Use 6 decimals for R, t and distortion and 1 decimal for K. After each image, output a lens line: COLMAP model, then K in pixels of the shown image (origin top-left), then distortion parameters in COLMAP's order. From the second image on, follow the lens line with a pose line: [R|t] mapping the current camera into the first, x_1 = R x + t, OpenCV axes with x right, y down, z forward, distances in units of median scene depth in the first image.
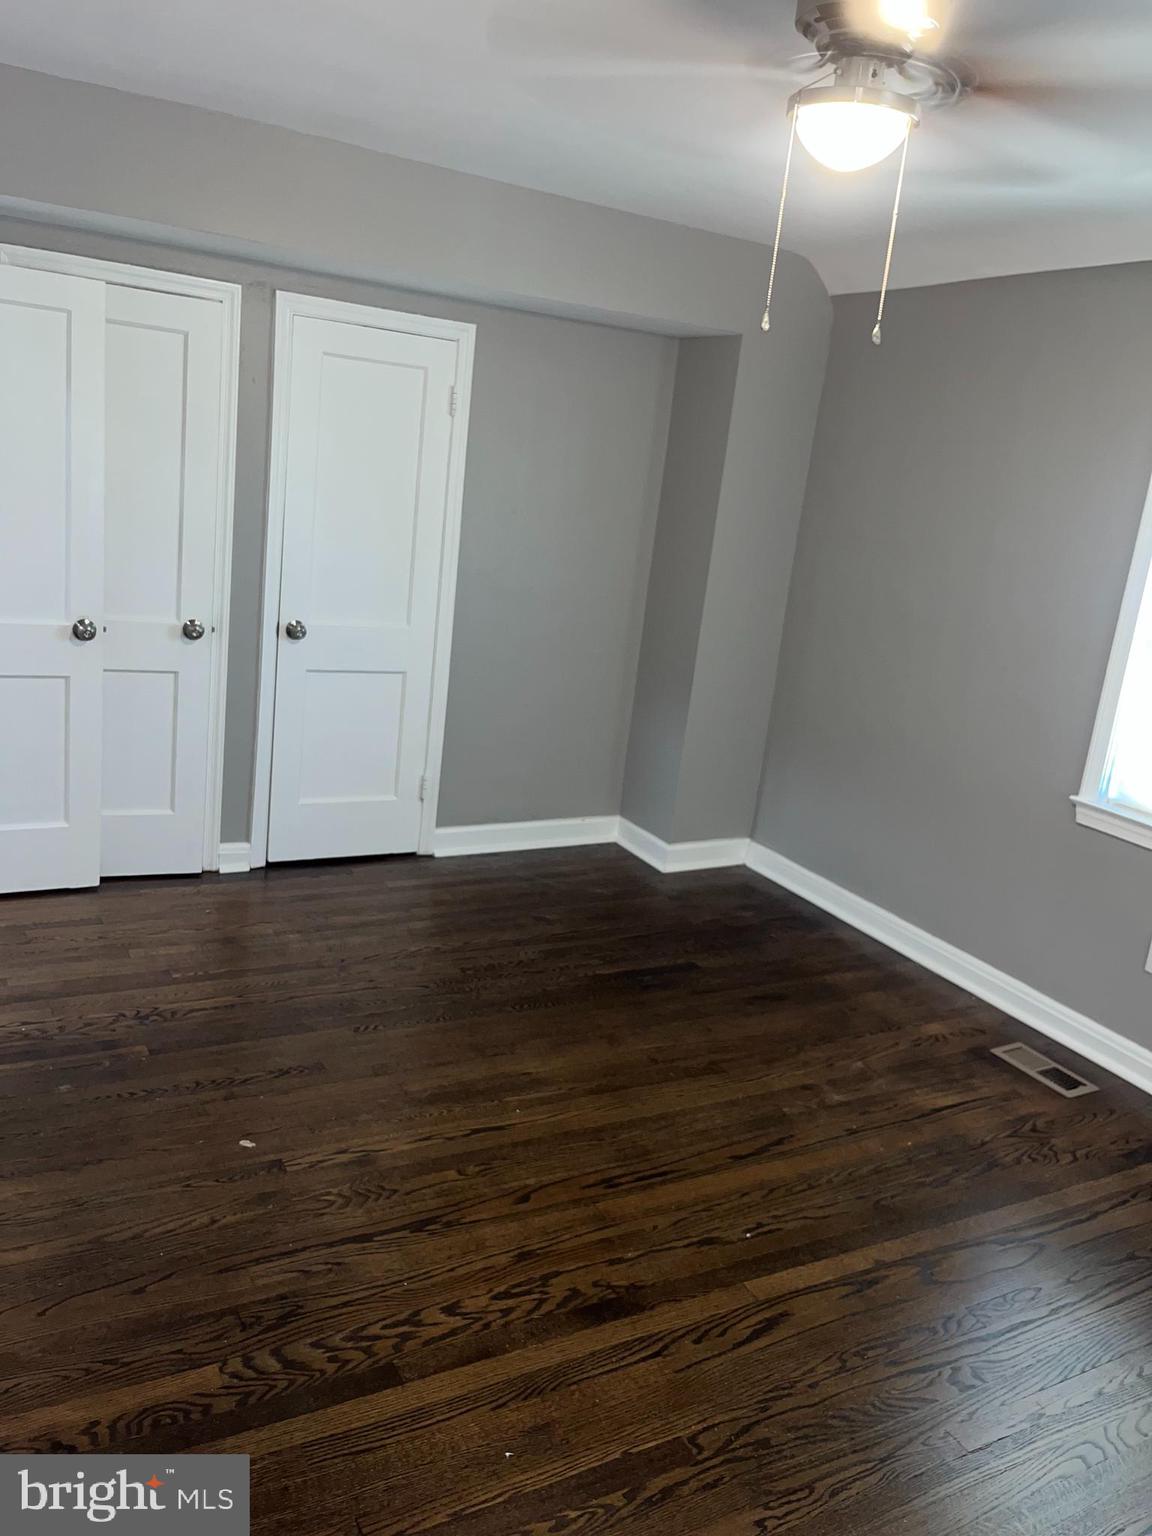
lens RADIAL K [[1166.5, 0, 574.3], [0, 1166.5, 755.9], [0, 0, 1]] dist [0.022232, -0.033275]
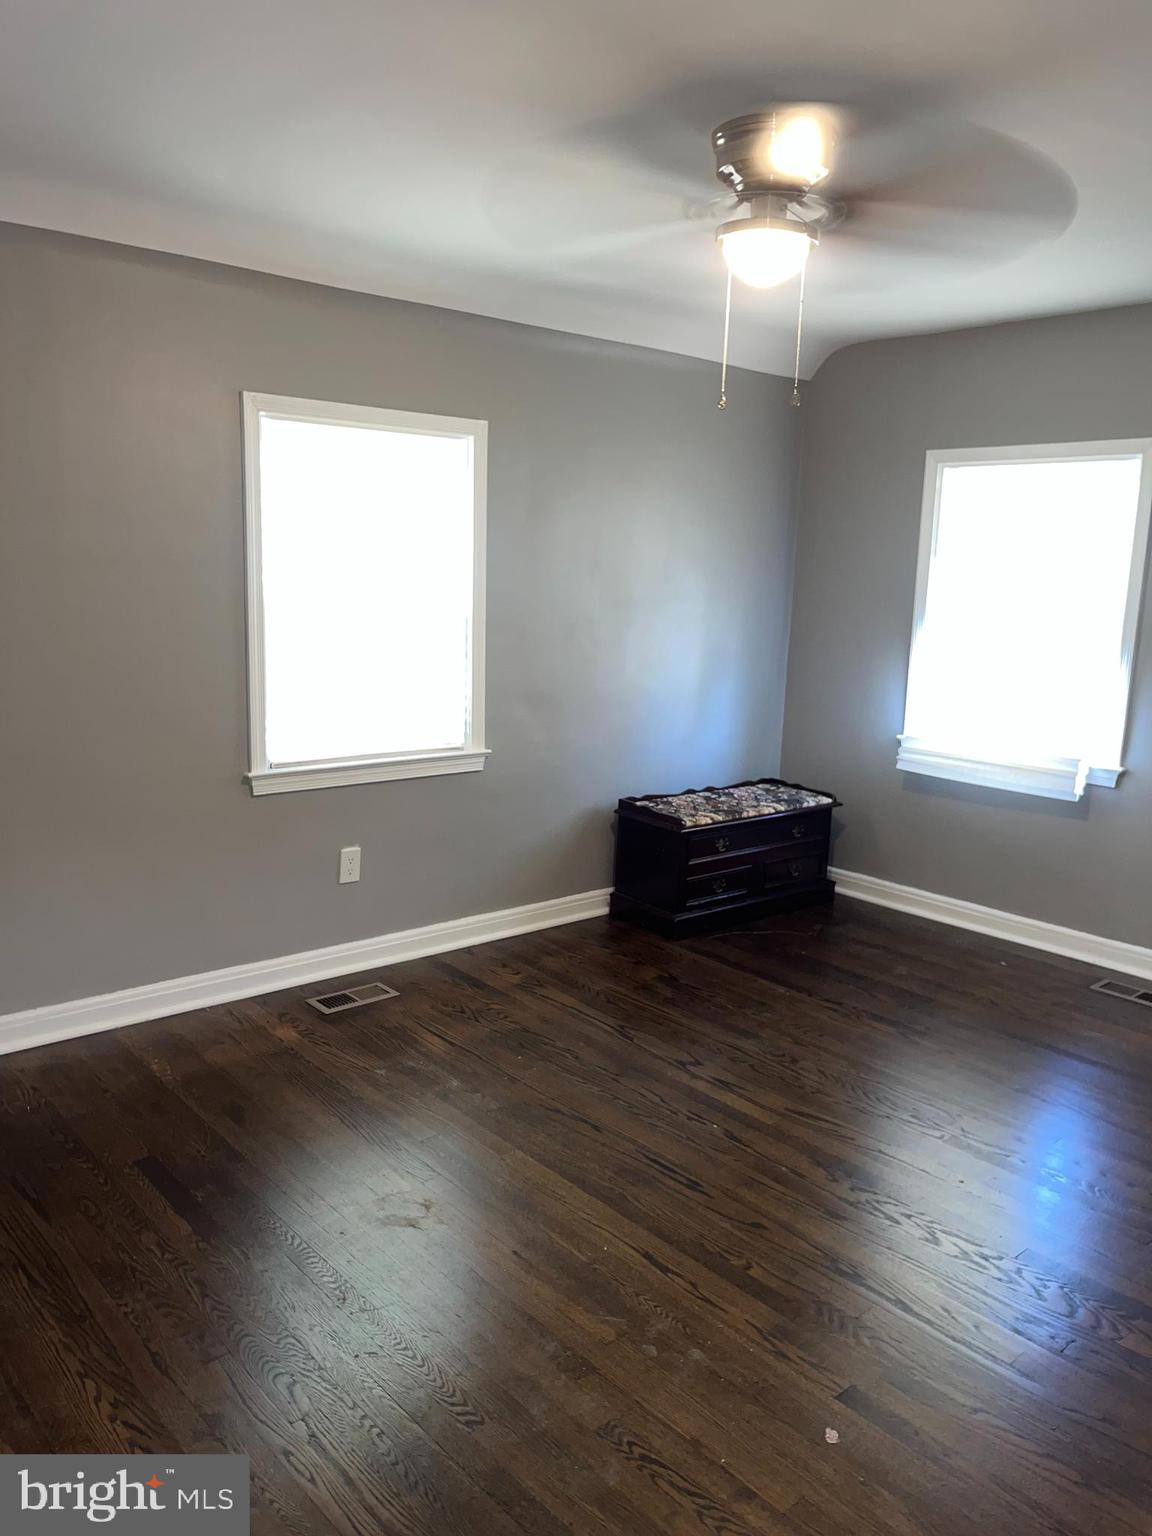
lens RADIAL K [[1166.5, 0, 575.4], [0, 1166.5, 777.1], [0, 0, 1]] dist [0.022232, -0.033275]
pose [[-0.190741, -0.302375, 0.933910, -0.882756], [0.184419, 0.923399, 0.336637, -0.377868], [-0.964162, 0.236441, -0.120366, 1.213939]]
